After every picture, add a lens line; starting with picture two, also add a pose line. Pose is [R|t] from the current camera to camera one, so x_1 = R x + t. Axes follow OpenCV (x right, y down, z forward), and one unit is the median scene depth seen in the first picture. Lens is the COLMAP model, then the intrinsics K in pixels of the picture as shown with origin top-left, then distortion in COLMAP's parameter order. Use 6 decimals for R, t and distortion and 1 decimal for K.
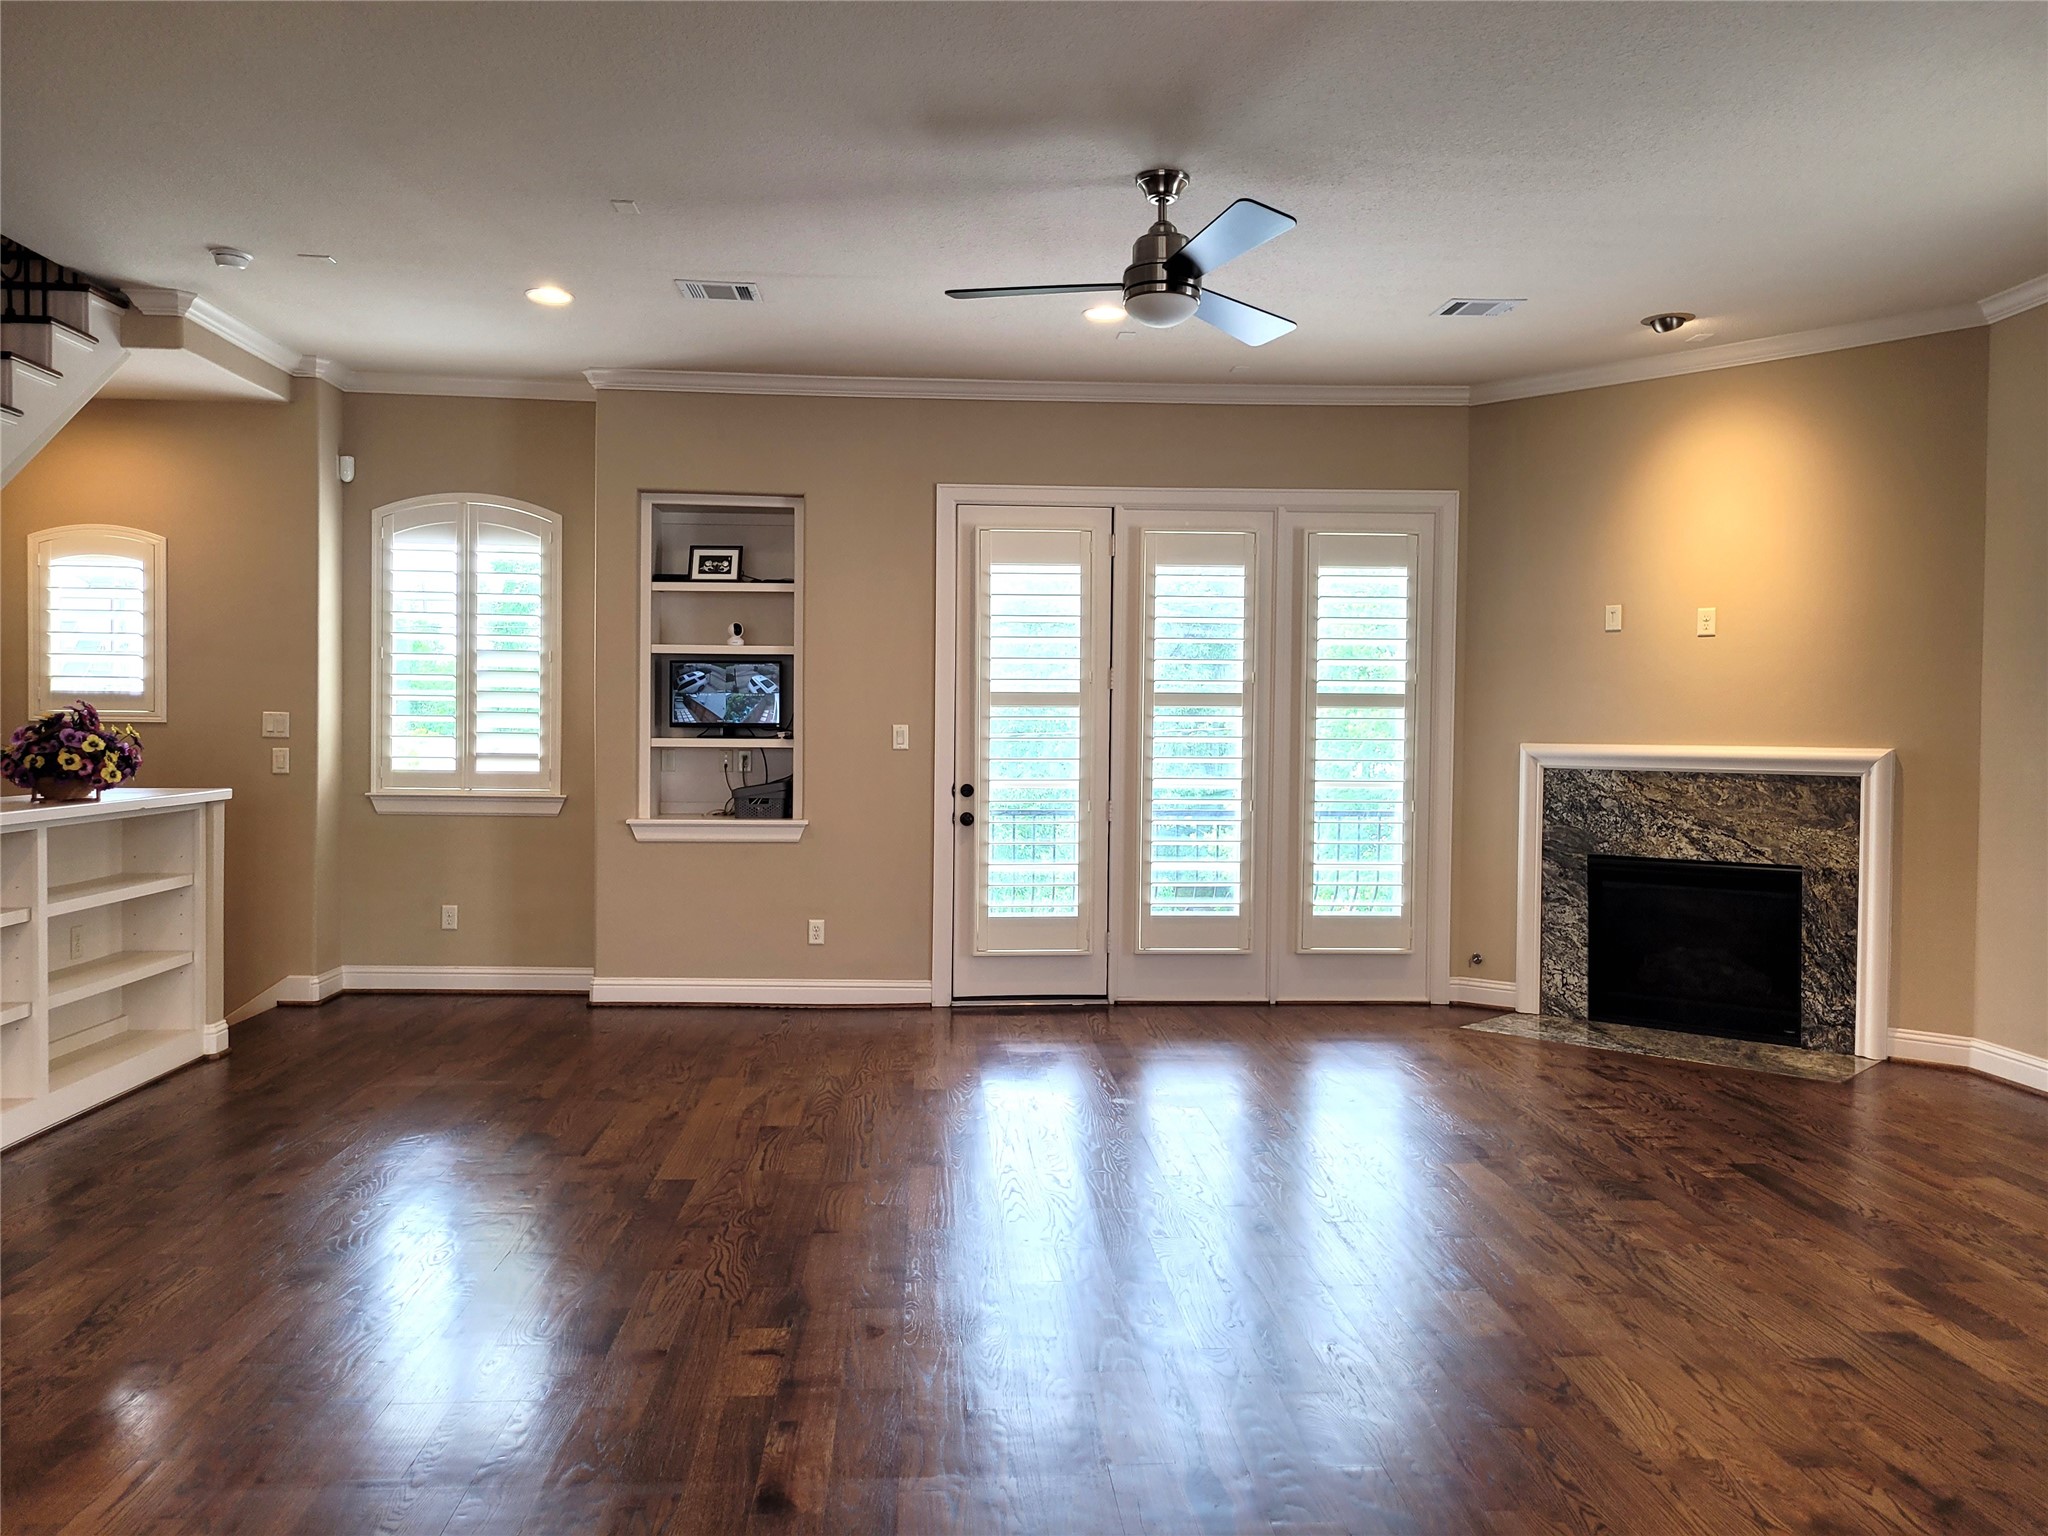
lens RADIAL K [[1549.9, 0, 1024.1], [0, 1549.9, 758.5], [0, 0, 1]] dist [0.042061, -0.037168]
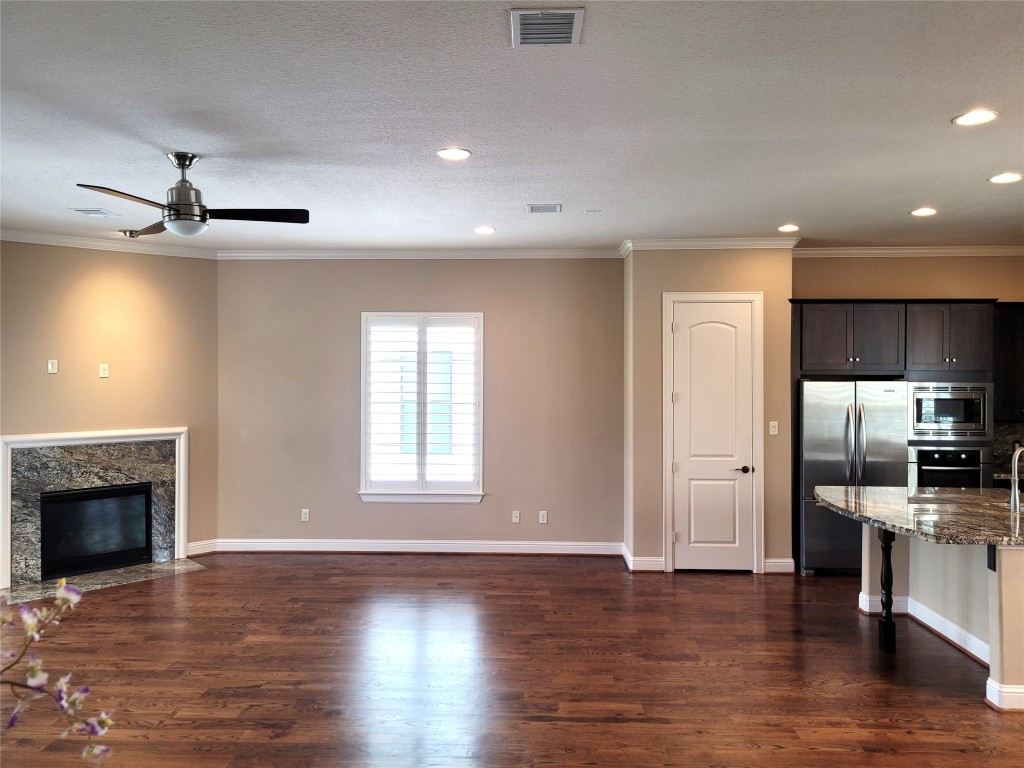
lens RADIAL K [[774.9, 0, 504.8], [0, 774.9, 369.9], [0, 0, 1]] dist [0.042061, -0.037168]
pose [[0.097770, -0.002395, 0.995206, -0.546917], [0.025693, 0.999670, -0.000119, -0.075359], [-0.994877, 0.025581, 0.097799, 0.368065]]
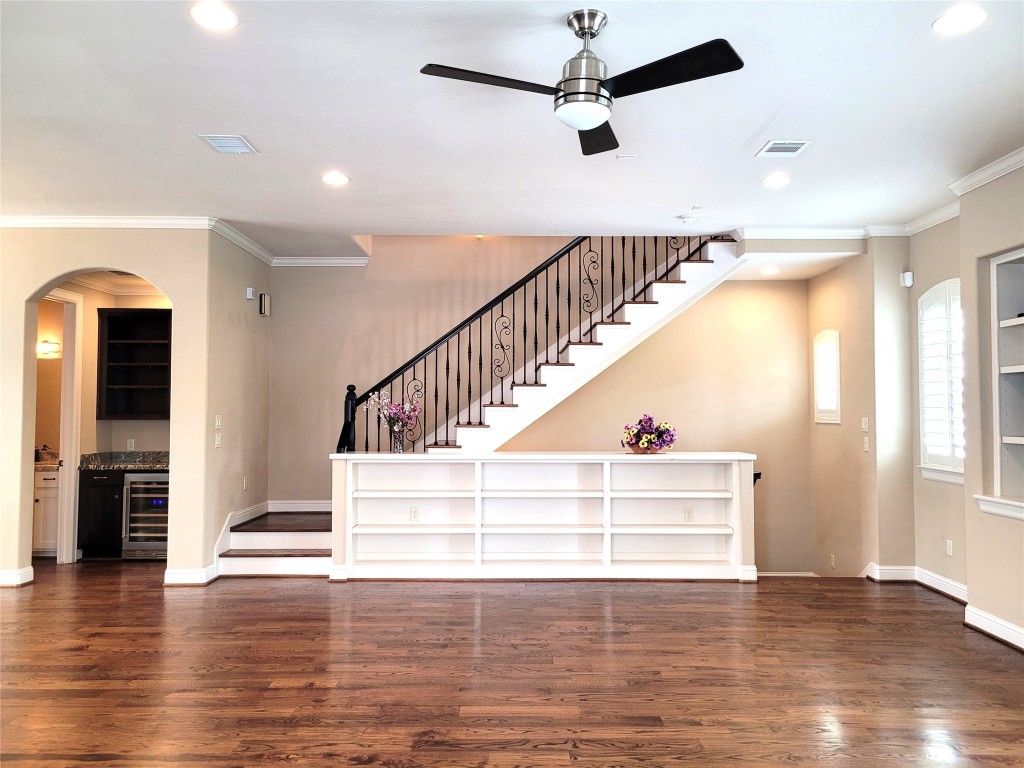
lens RADIAL K [[774.9, 0, 509.8], [0, 774.9, 380.2], [0, 0, 1]] dist [0.042061, -0.037168]
pose [[-0.061595, -0.052756, -0.996706, 0.512606], [-0.027535, 0.998312, -0.051139, -0.017126], [0.997721, 0.024294, -0.062943, 0.675063]]
